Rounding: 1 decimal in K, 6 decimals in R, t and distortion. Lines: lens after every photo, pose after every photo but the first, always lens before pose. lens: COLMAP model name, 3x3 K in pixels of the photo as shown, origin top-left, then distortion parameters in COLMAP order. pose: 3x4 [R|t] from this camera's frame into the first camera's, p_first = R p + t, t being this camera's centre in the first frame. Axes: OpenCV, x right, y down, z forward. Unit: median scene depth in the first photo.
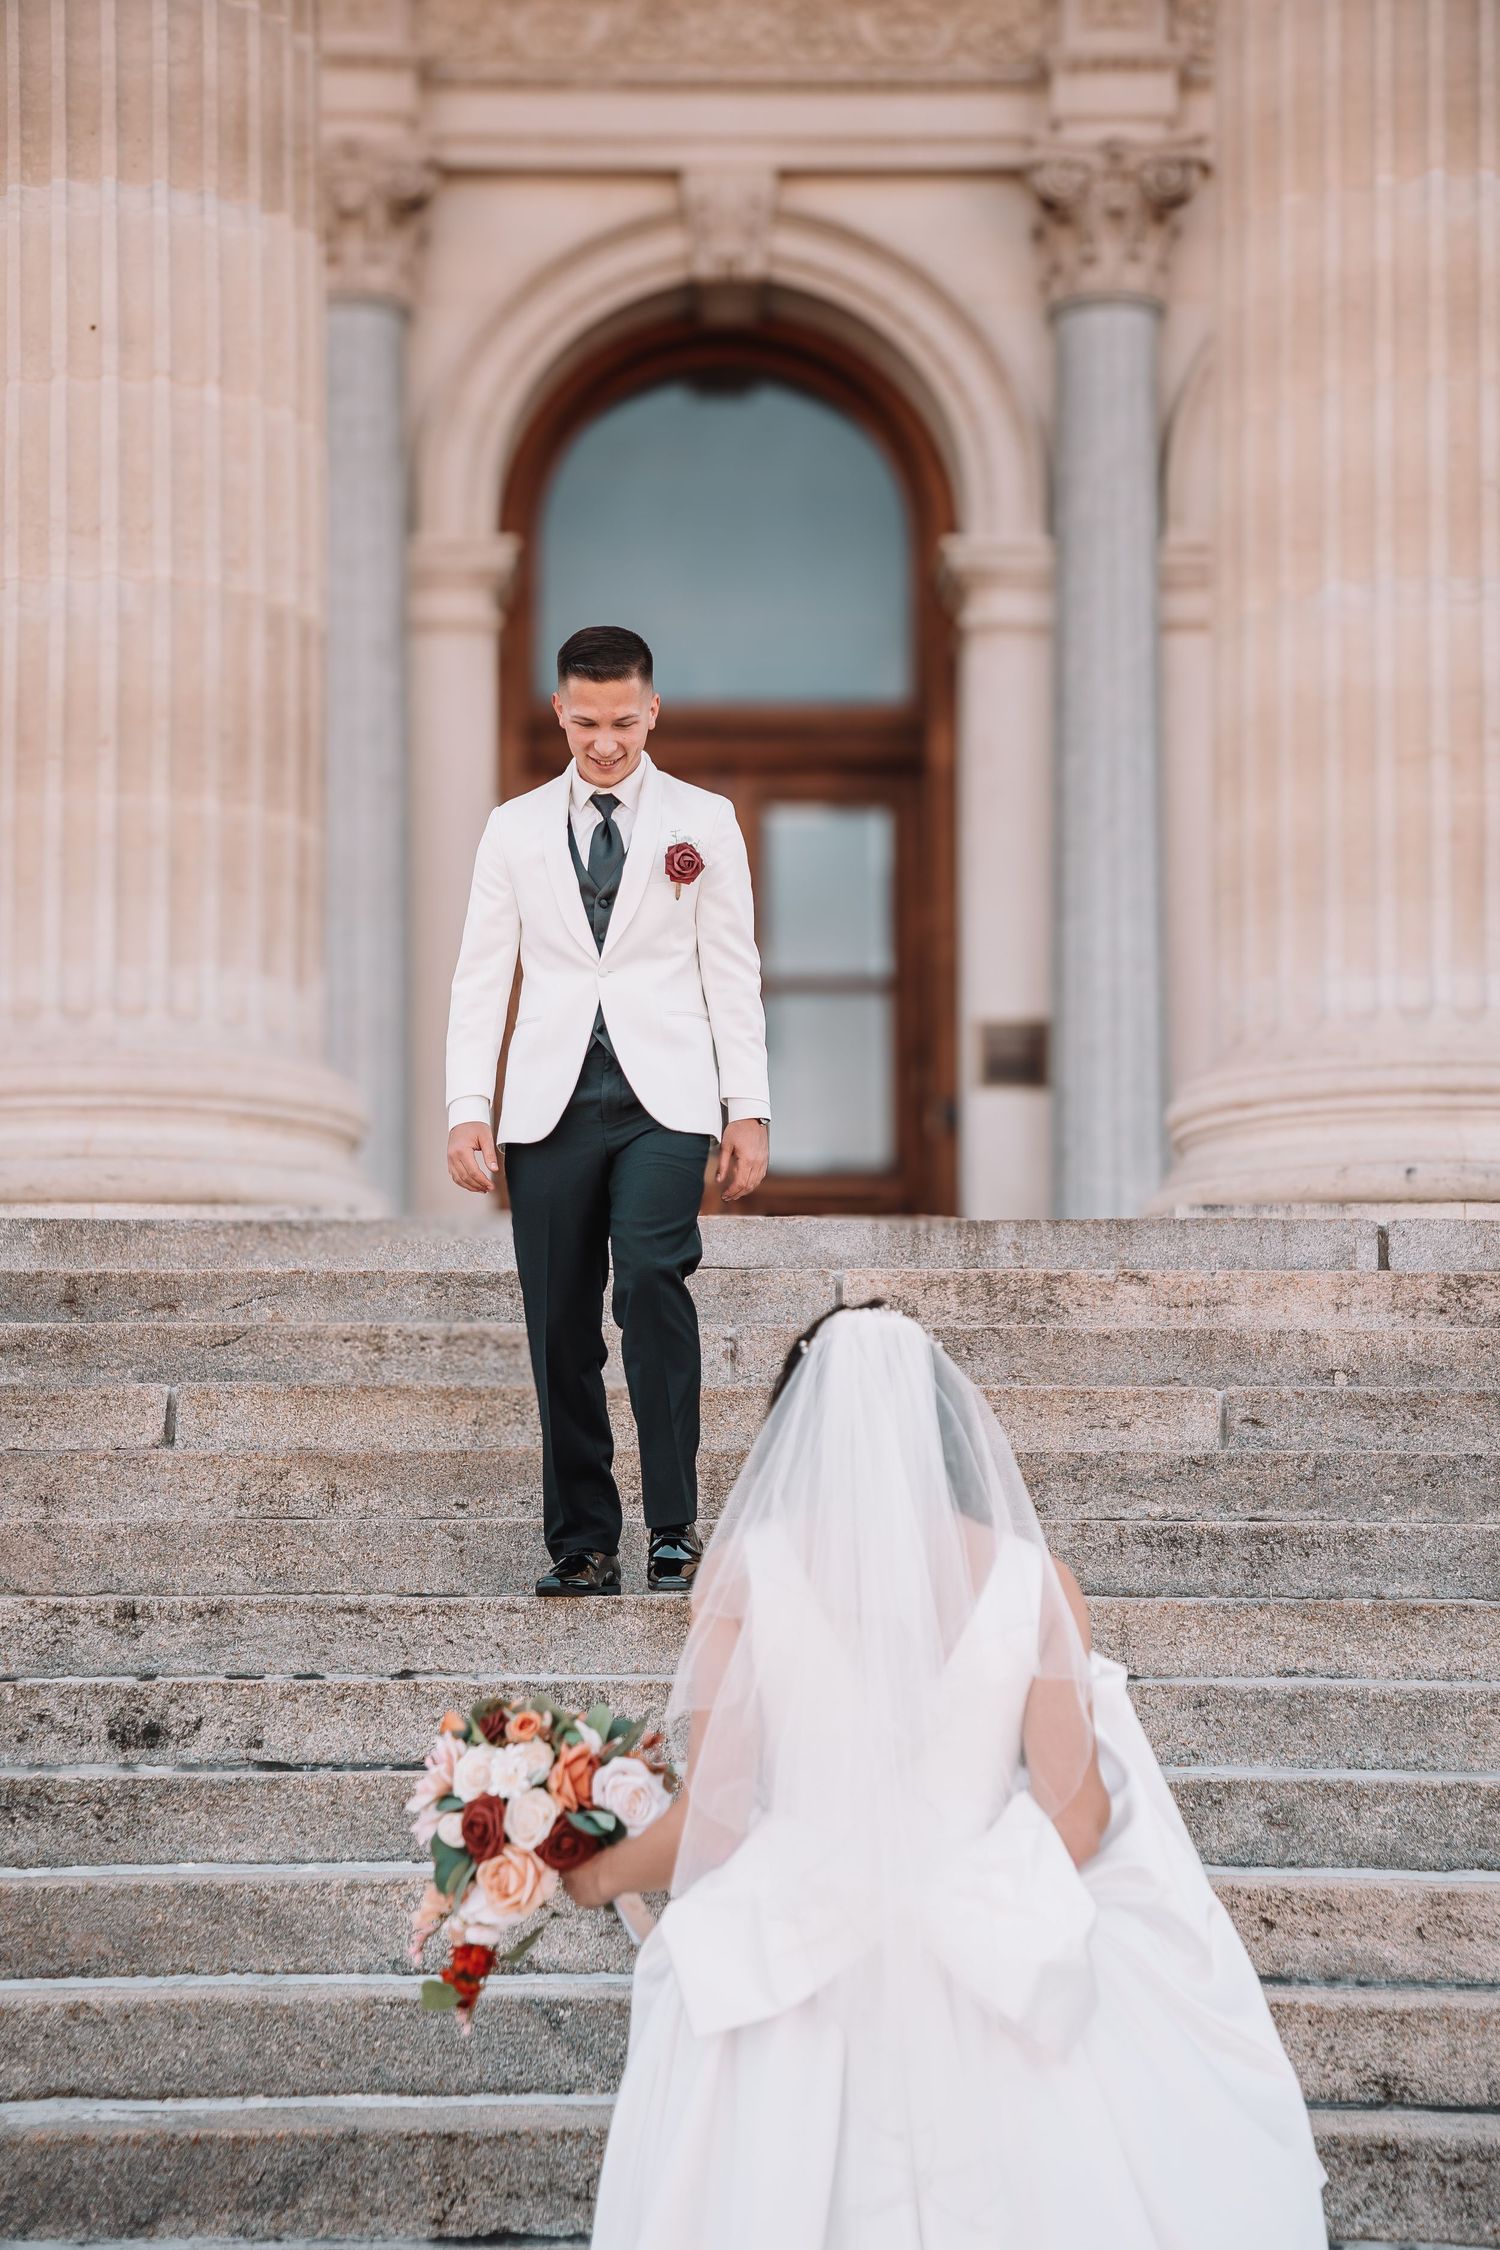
lens RADIAL K [[4459.6, 0, 750.0], [0, 4459.6, 1125.0], [0, 0, 1]] dist [0.388740, 0.136007]
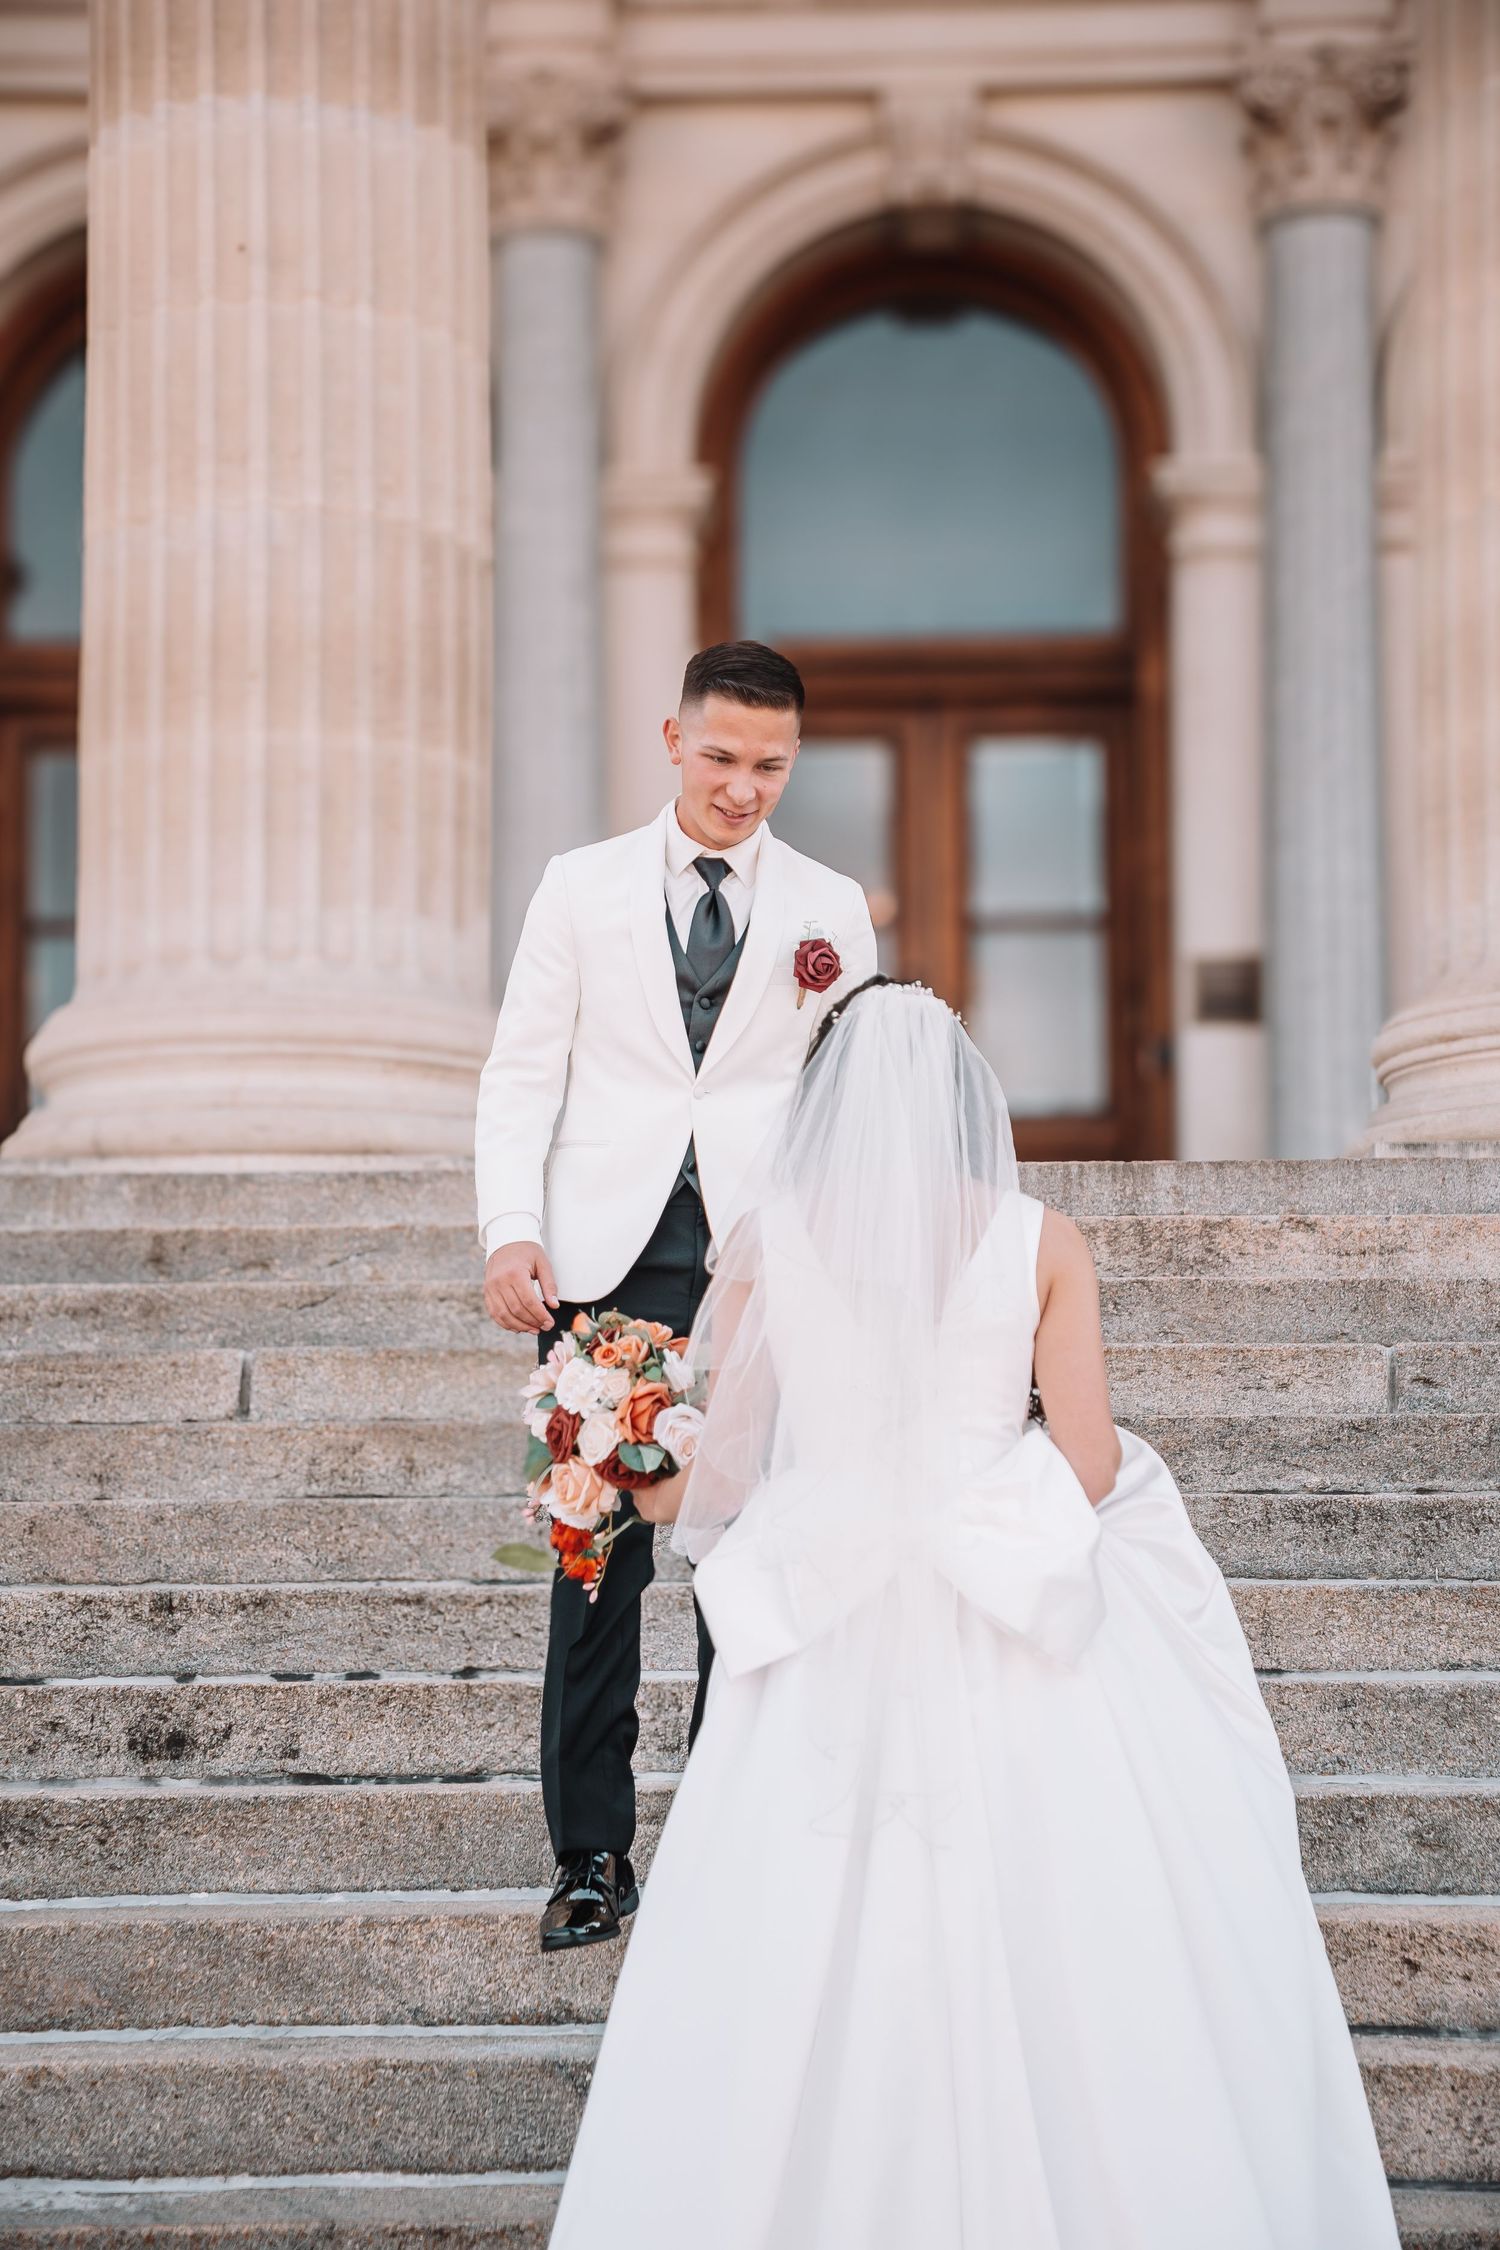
lens RADIAL K [[4523.8, 0, 760.9], [0, 4523.8, 1079.0], [0, 0, 1]] dist [0.380854, 0.339613]
pose [[0.998878, -0.012047, -0.045800, 0.008668], [0.012149, 0.999924, 0.001960, 0.000543], [0.045772, -0.002515, 0.998949, 0.028405]]
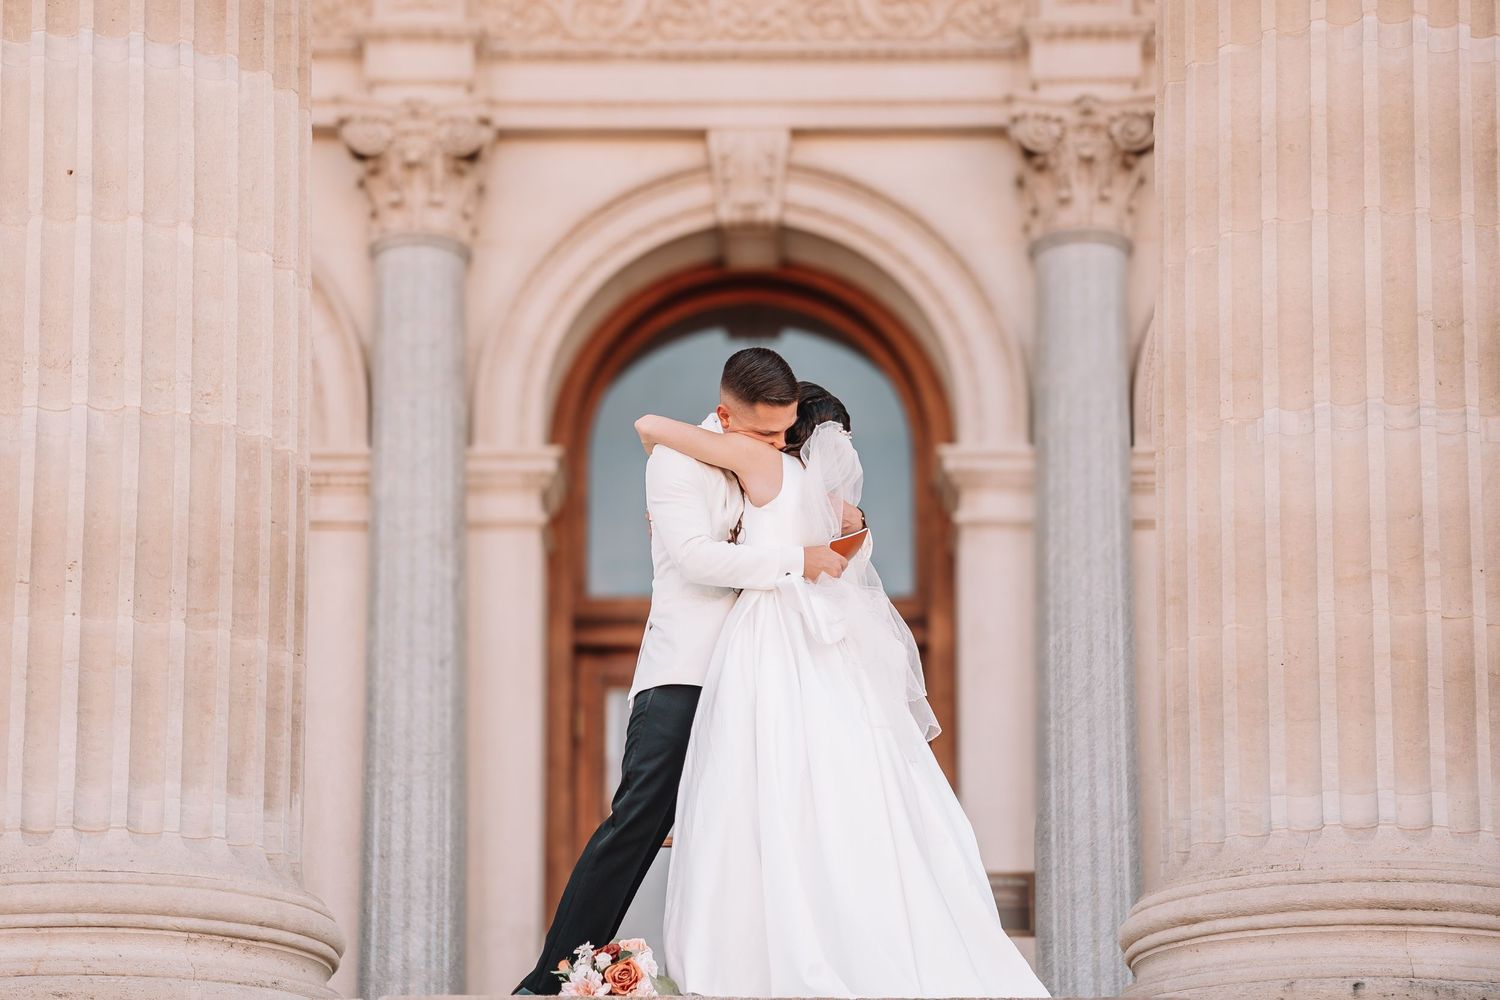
lens RADIAL K [[3858.6, 0, 753.7], [0, 3858.6, 700.0], [0, 0, 1]] dist [0.611529, 0.534590]
pose [[0.999962, -0.002048, -0.008514, 0.018493], [0.001443, 0.997509, -0.070520, 0.008042], [0.008637, 0.070505, 0.997474, 0.113069]]
